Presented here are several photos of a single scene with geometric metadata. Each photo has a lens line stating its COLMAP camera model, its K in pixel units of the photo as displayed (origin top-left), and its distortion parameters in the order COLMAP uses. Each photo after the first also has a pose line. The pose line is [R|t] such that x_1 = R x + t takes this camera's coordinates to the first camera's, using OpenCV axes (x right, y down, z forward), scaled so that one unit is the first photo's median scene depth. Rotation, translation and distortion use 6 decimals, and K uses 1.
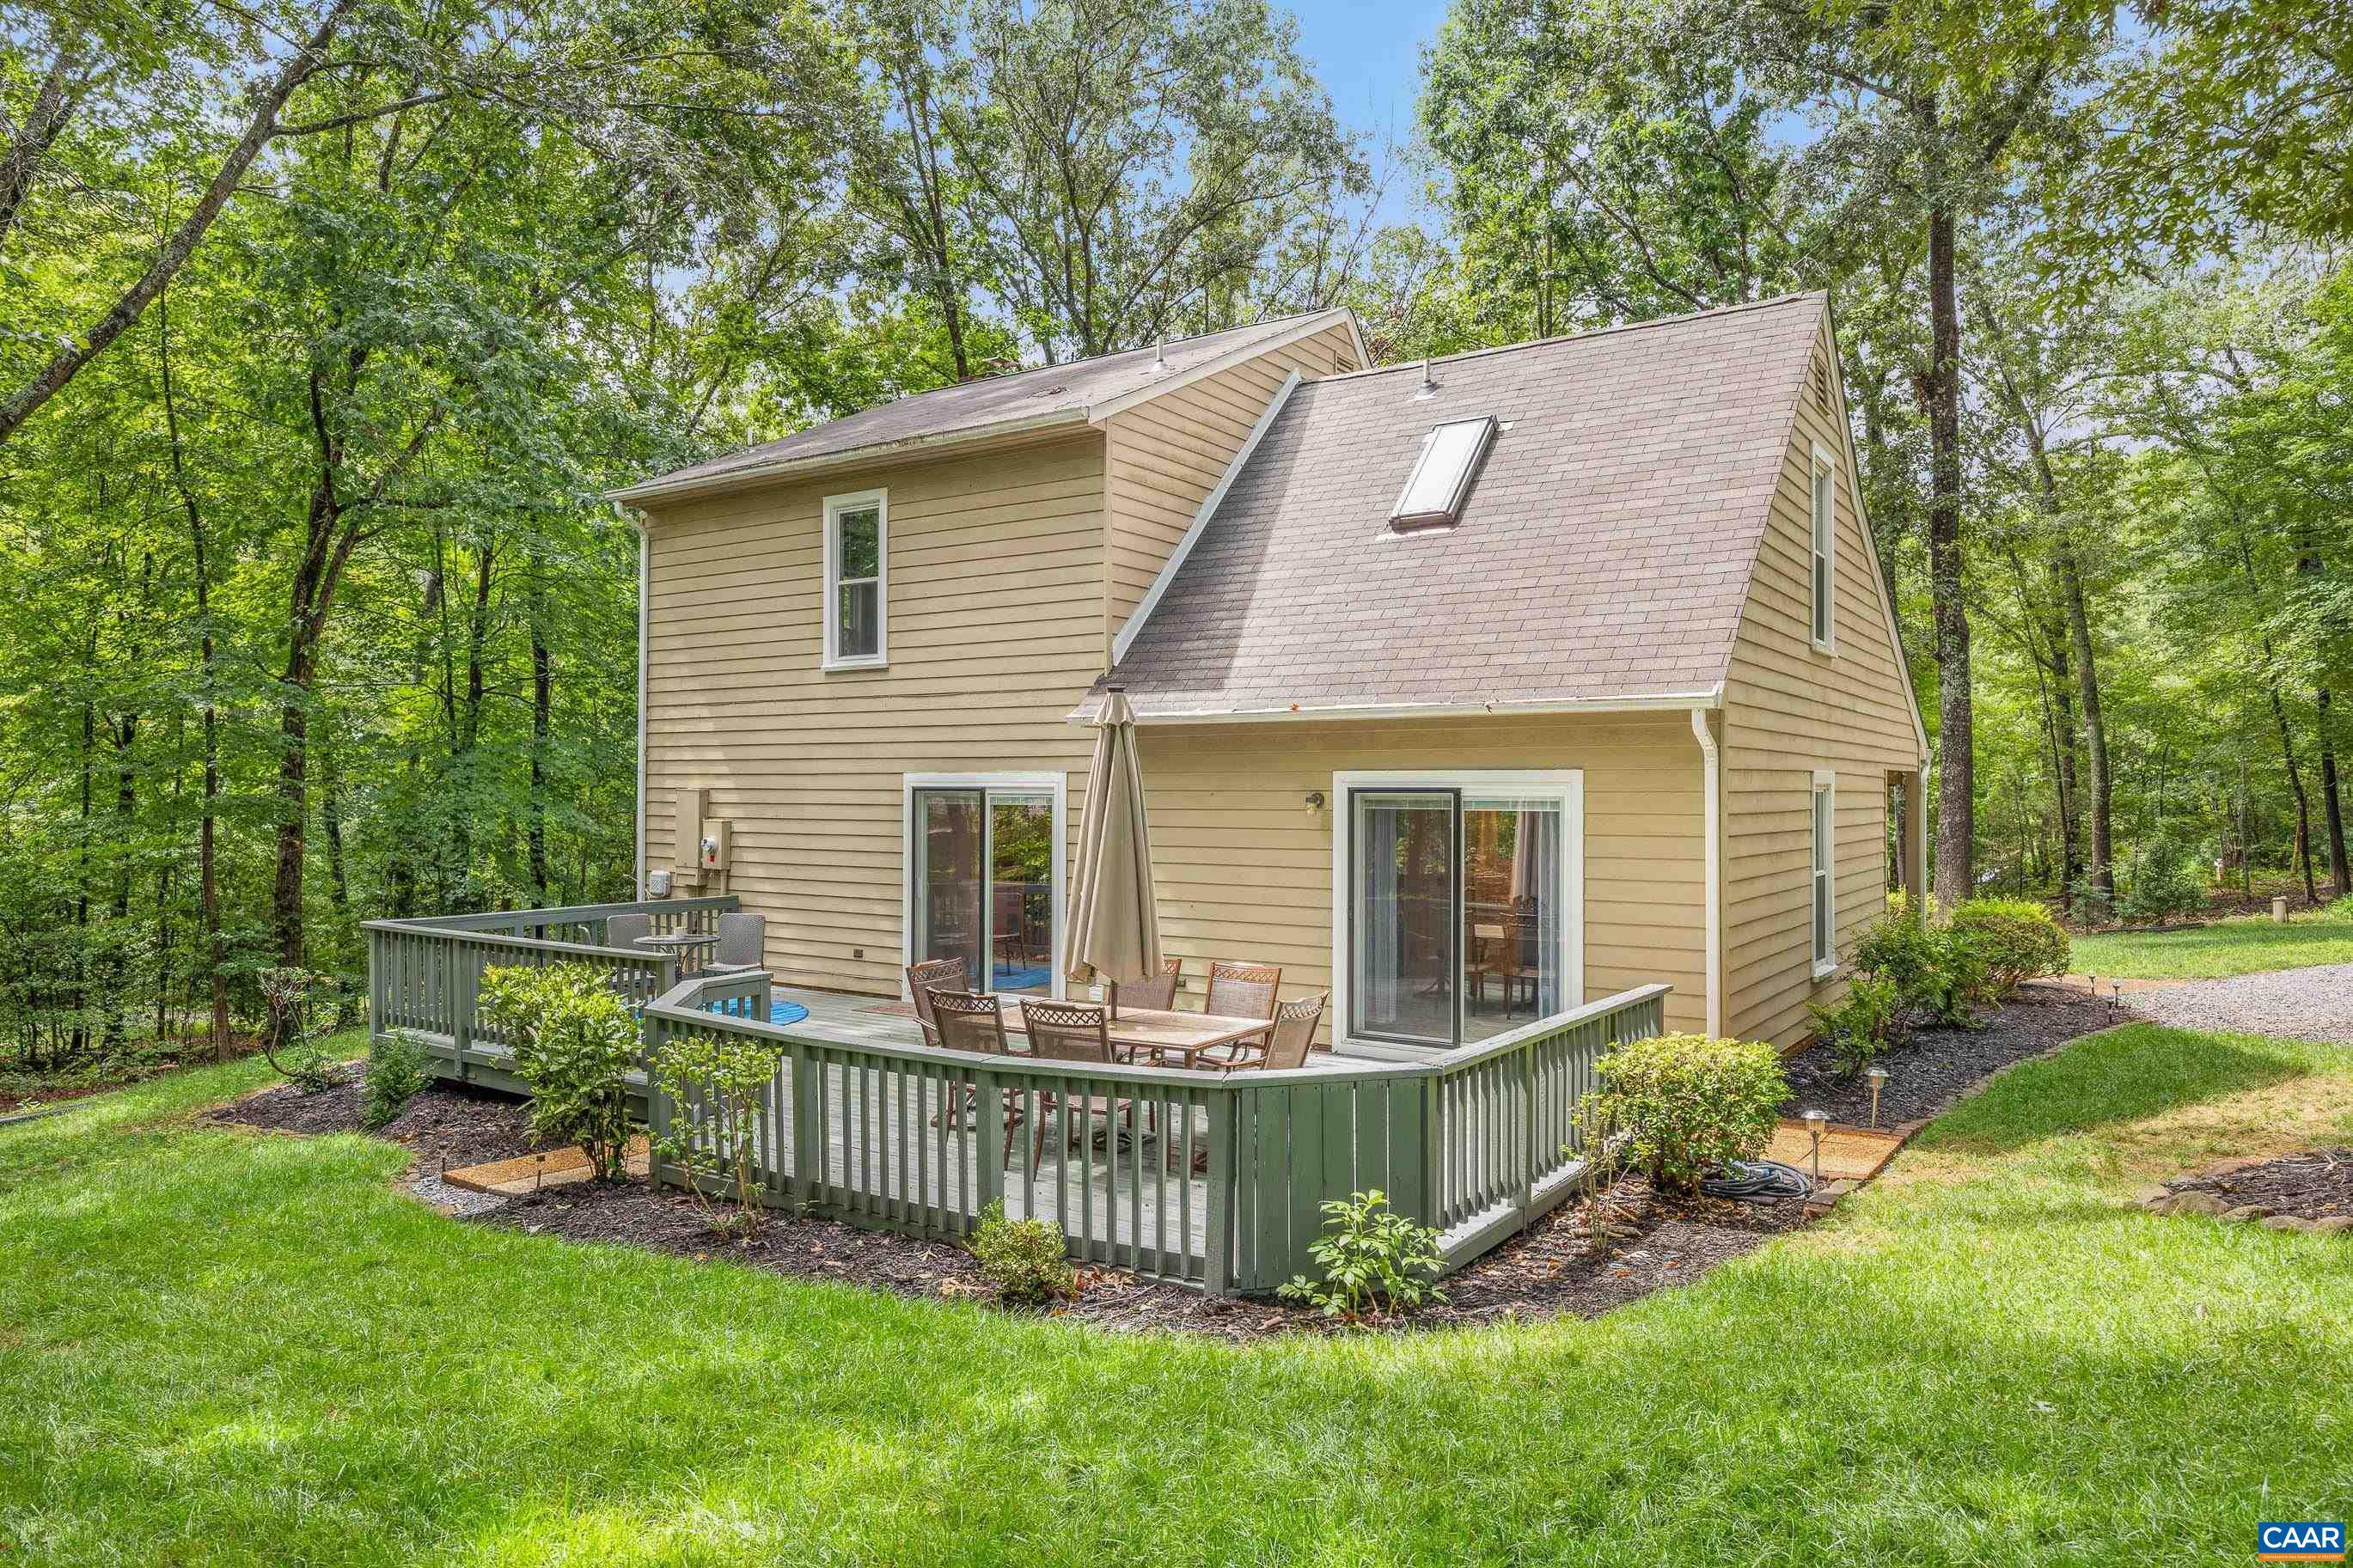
lens RADIAL K [[1481.8, 0, 1176.5], [0, 1481.8, 784.0], [0, 0, 1]] dist [-0.005759, -0.001452]
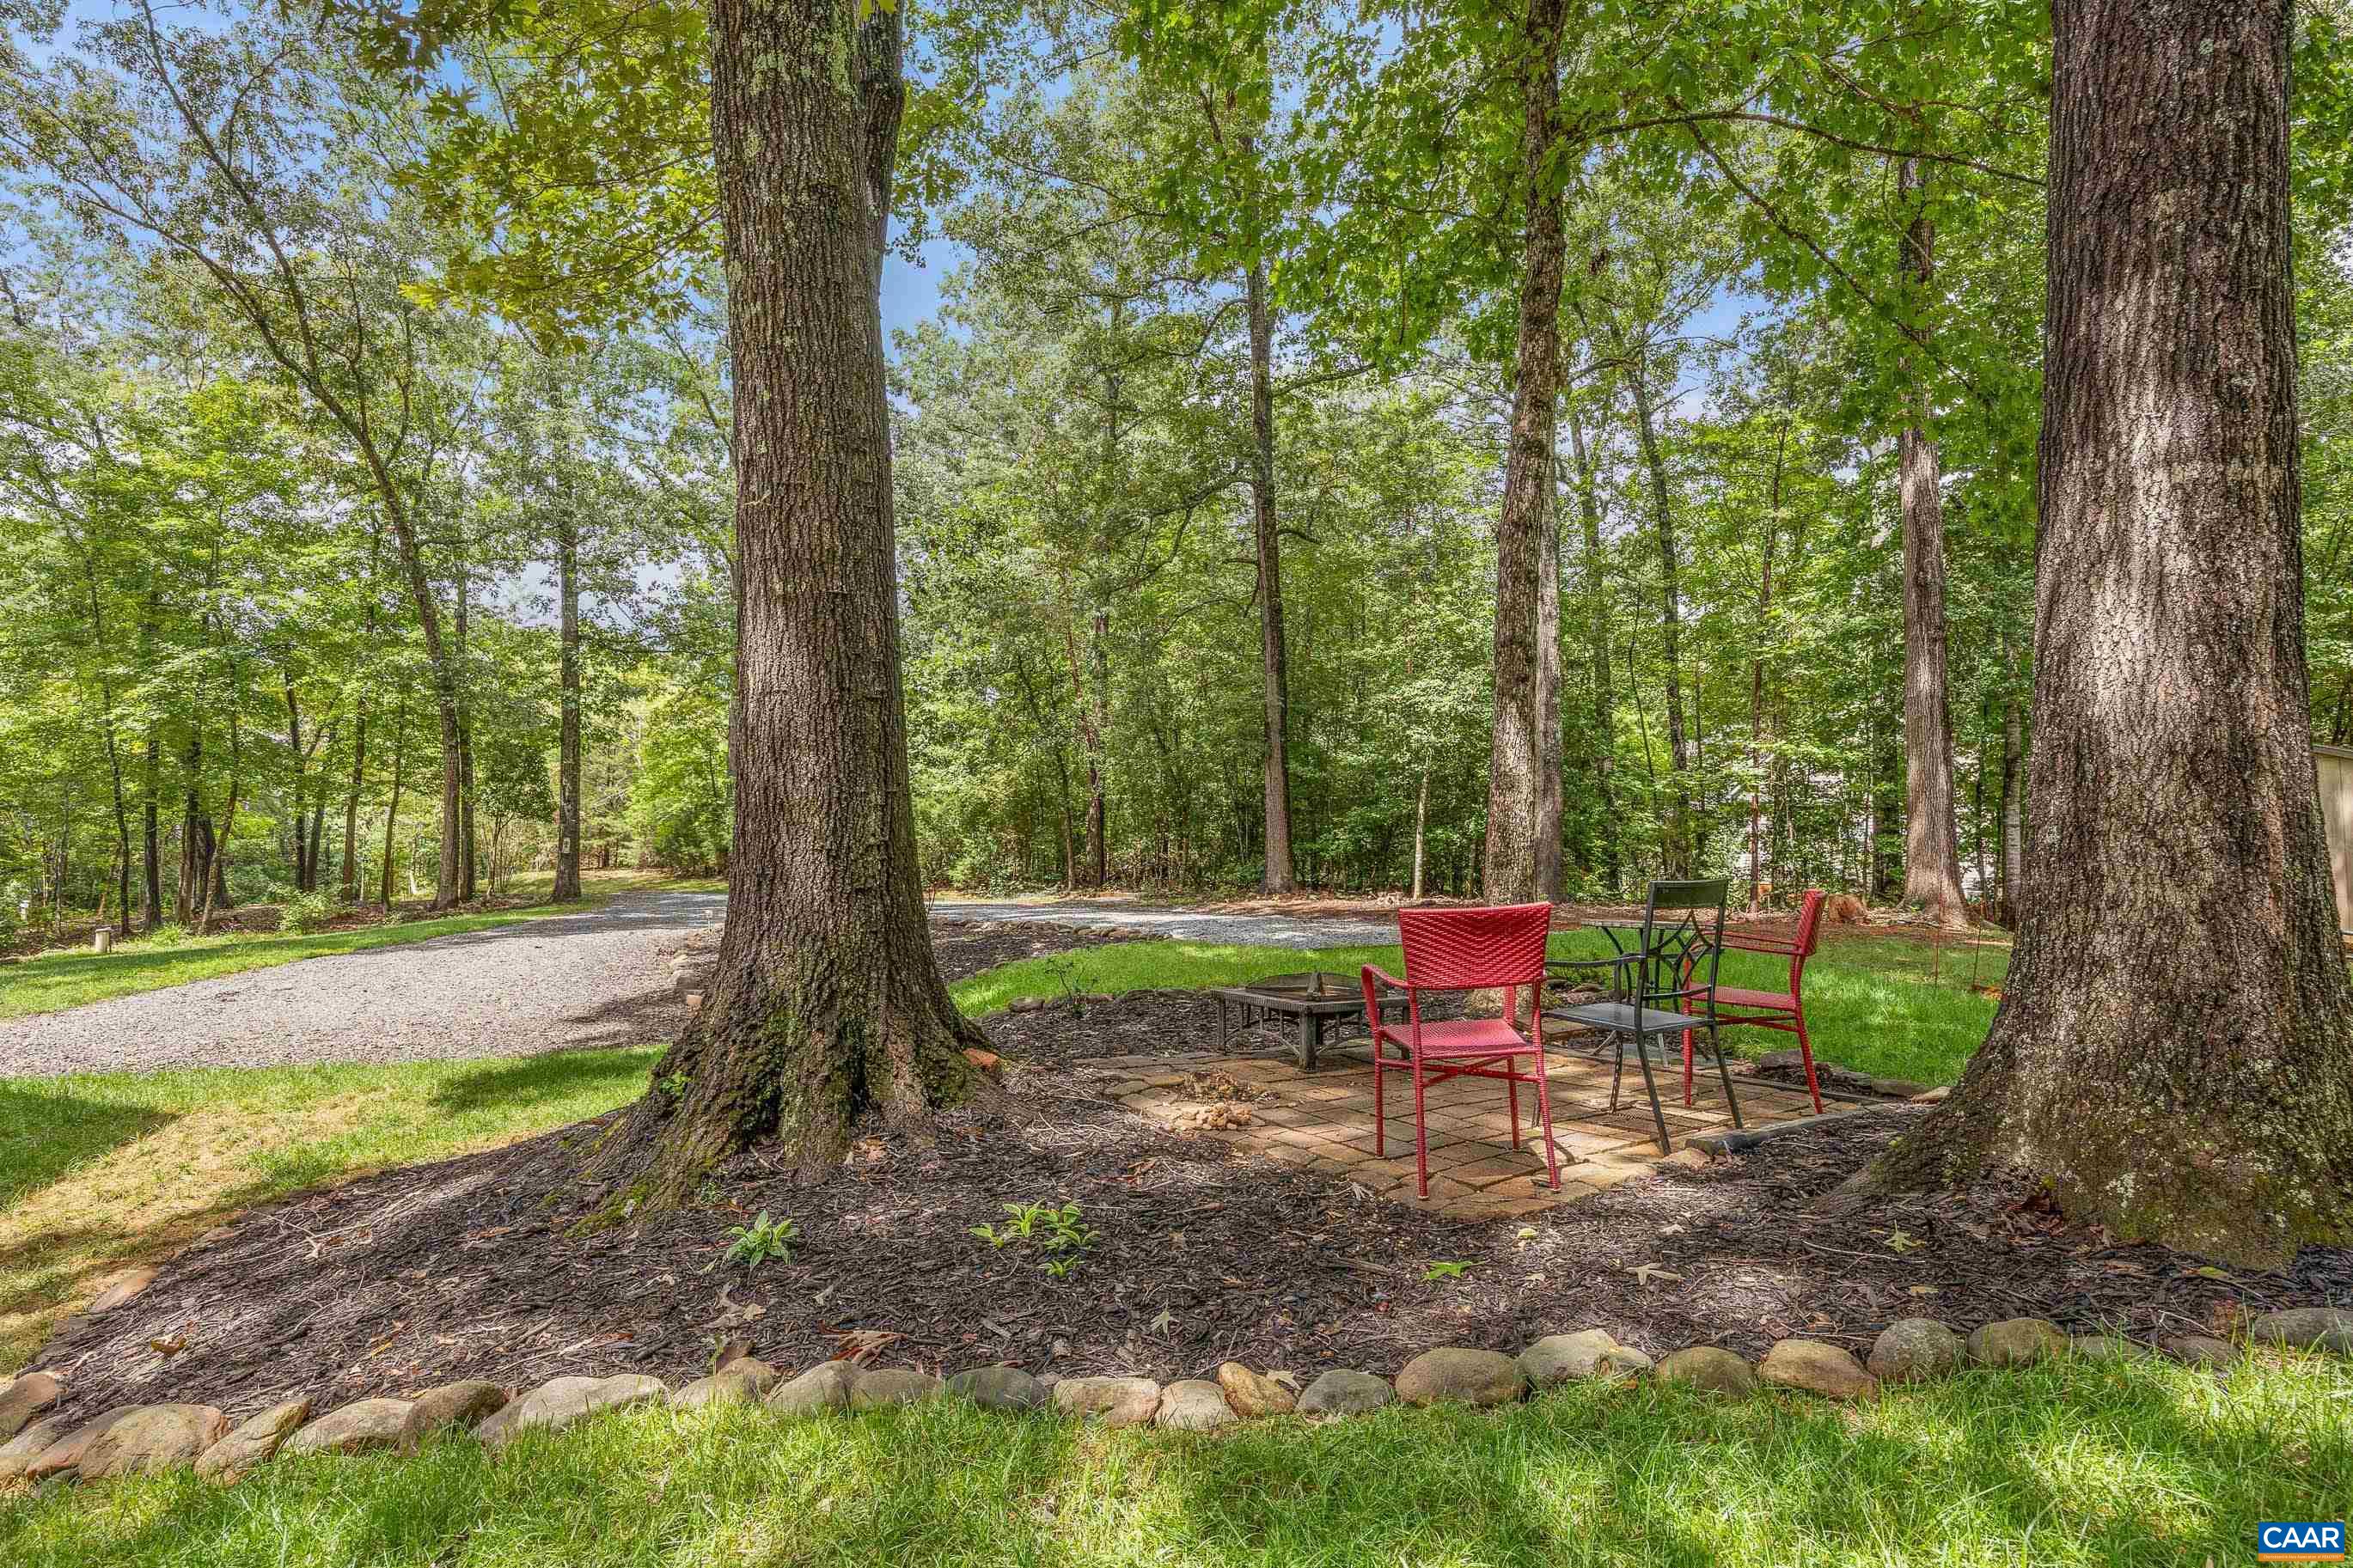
lens RADIAL K [[1220.4, 0, 1183.1], [0, 1220.4, 719.2], [0, 0, 1]] dist [-0.001776, 0.000559]
pose [[0.198047, 0.111324, 0.973850, 0.108515], [-0.016833, 0.993769, -0.110178, 0.026080], [-0.980048, 0.005428, 0.198687, 0.194264]]
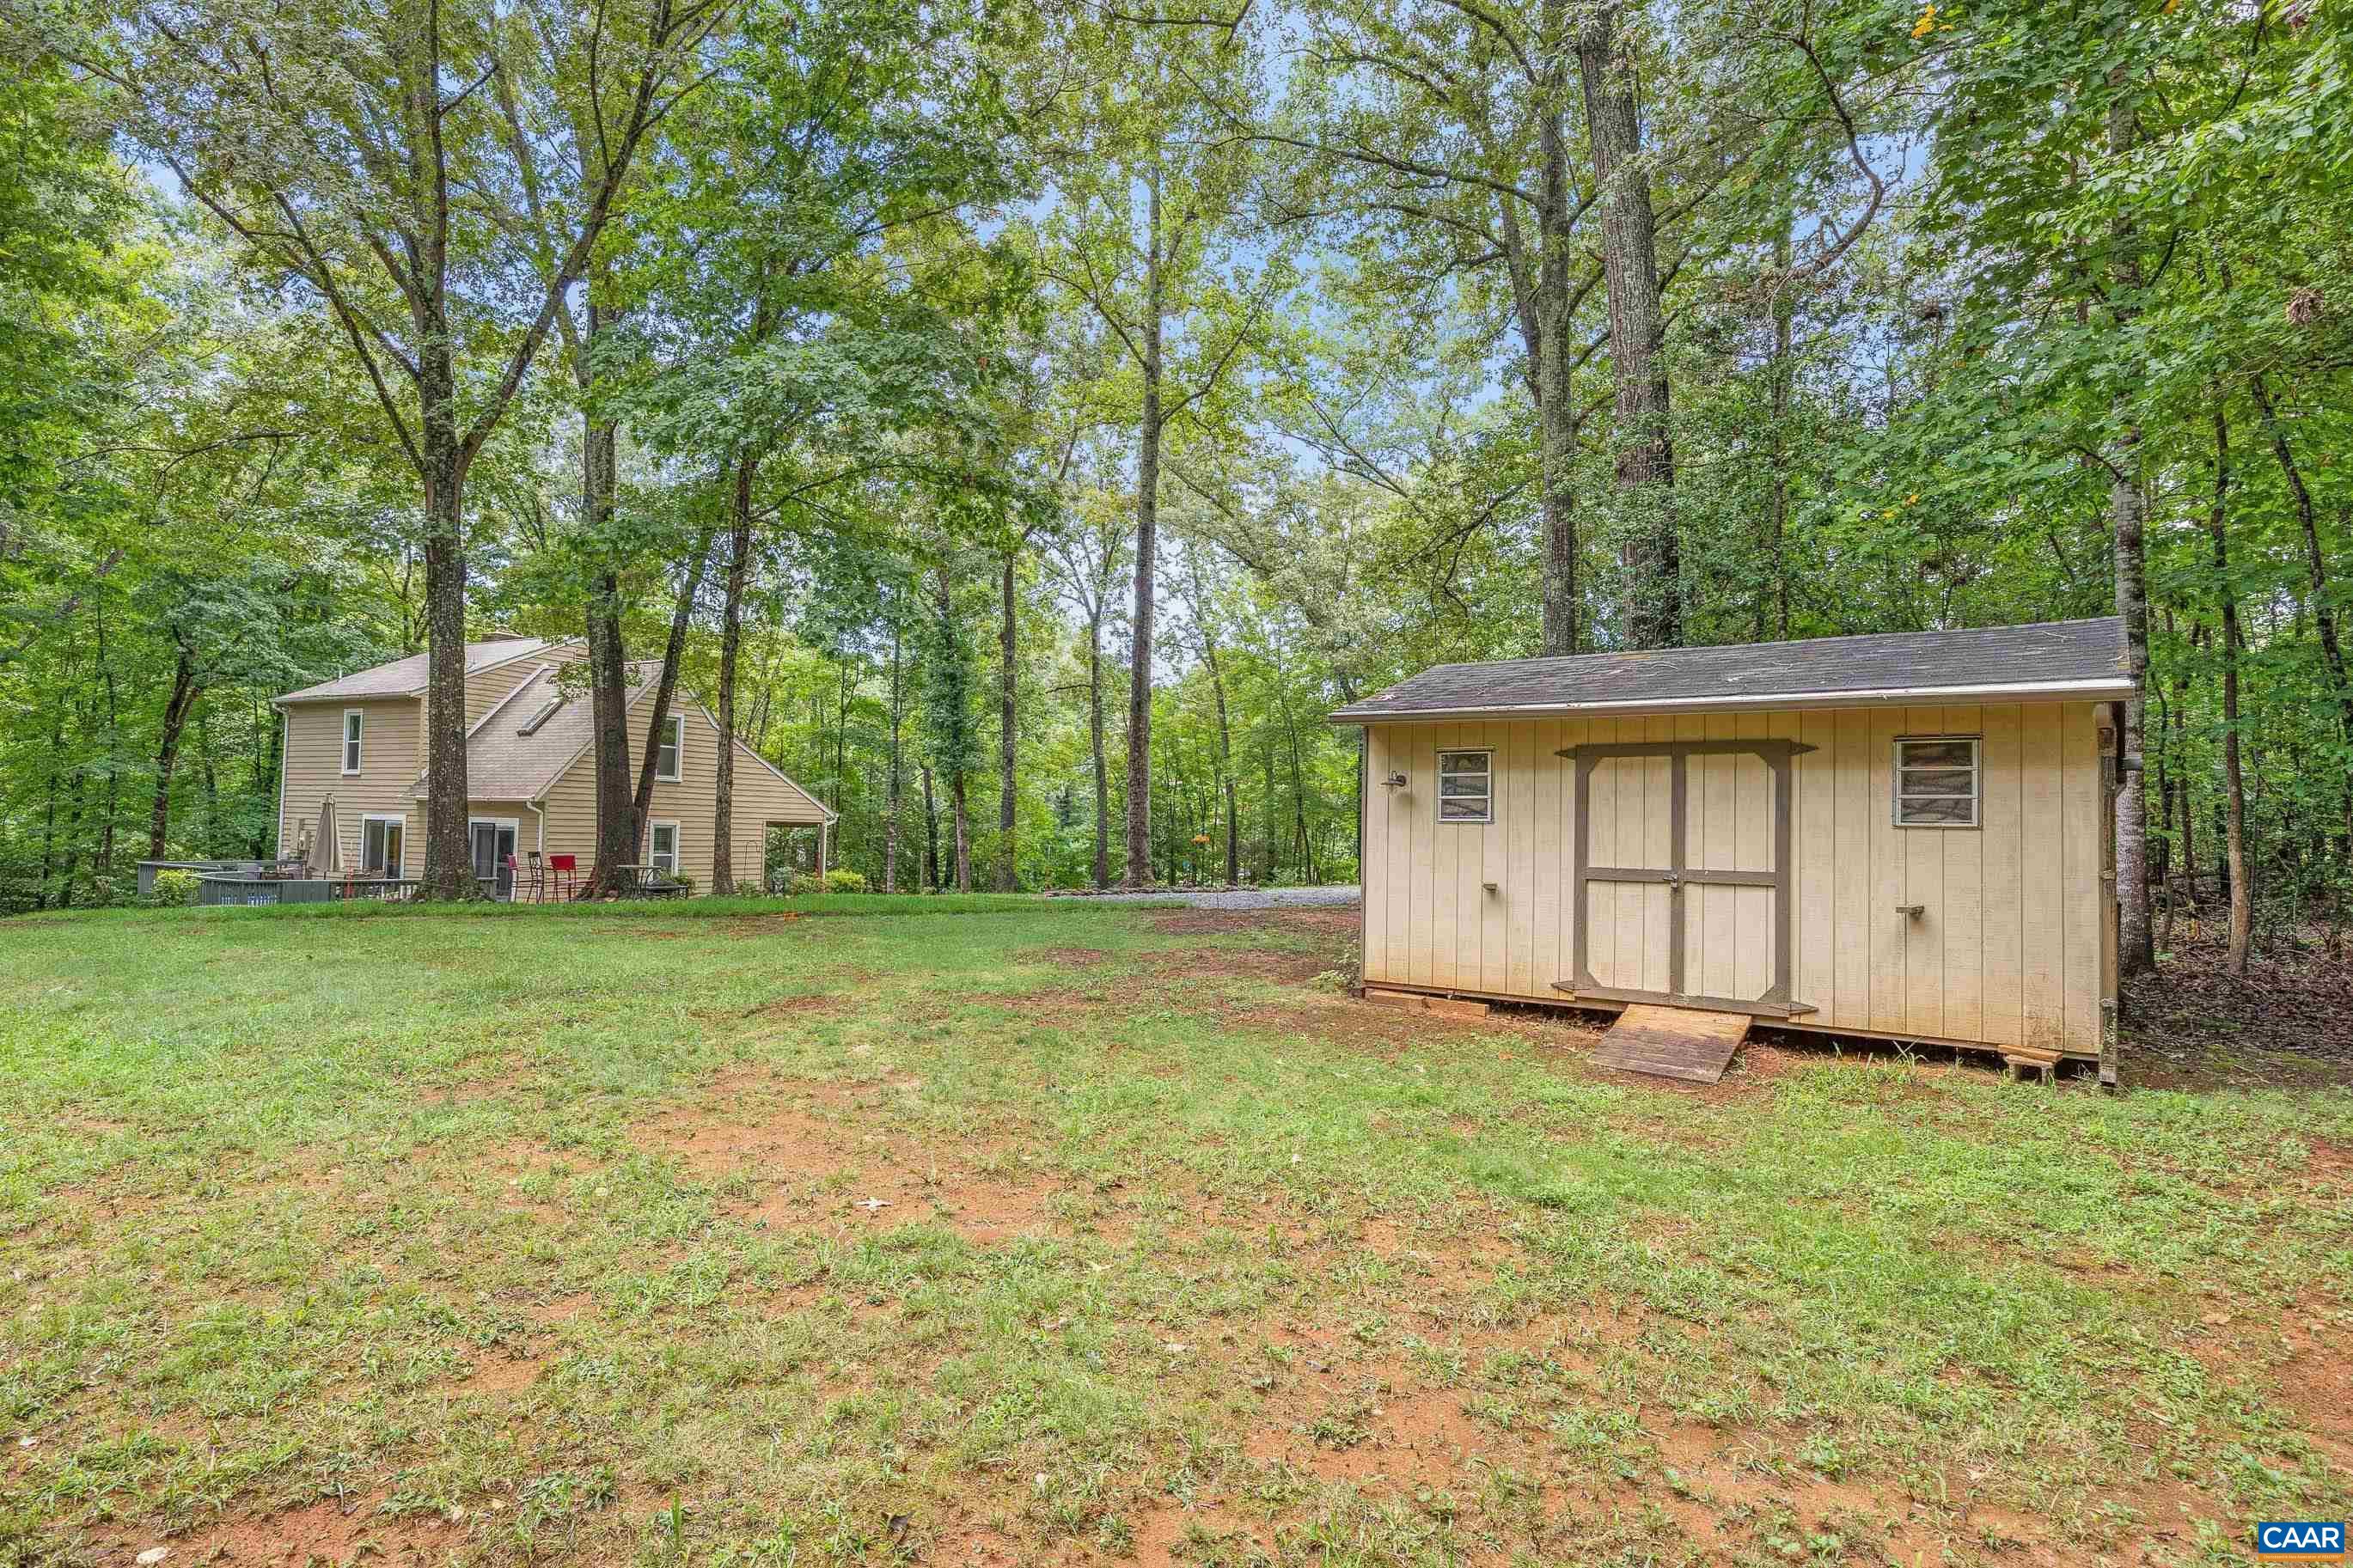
lens RADIAL K [[1234.5, 0, 1176.5], [0, 1234.5, 784.0], [0, 0, 1]] dist [-0.002082, -0.000446]
pose [[0.995527, 0.023438, 0.091528, 1.066552], [-0.020404, 0.999215, -0.033948, -0.015867], [-0.092252, 0.031928, 0.995224, -1.353907]]
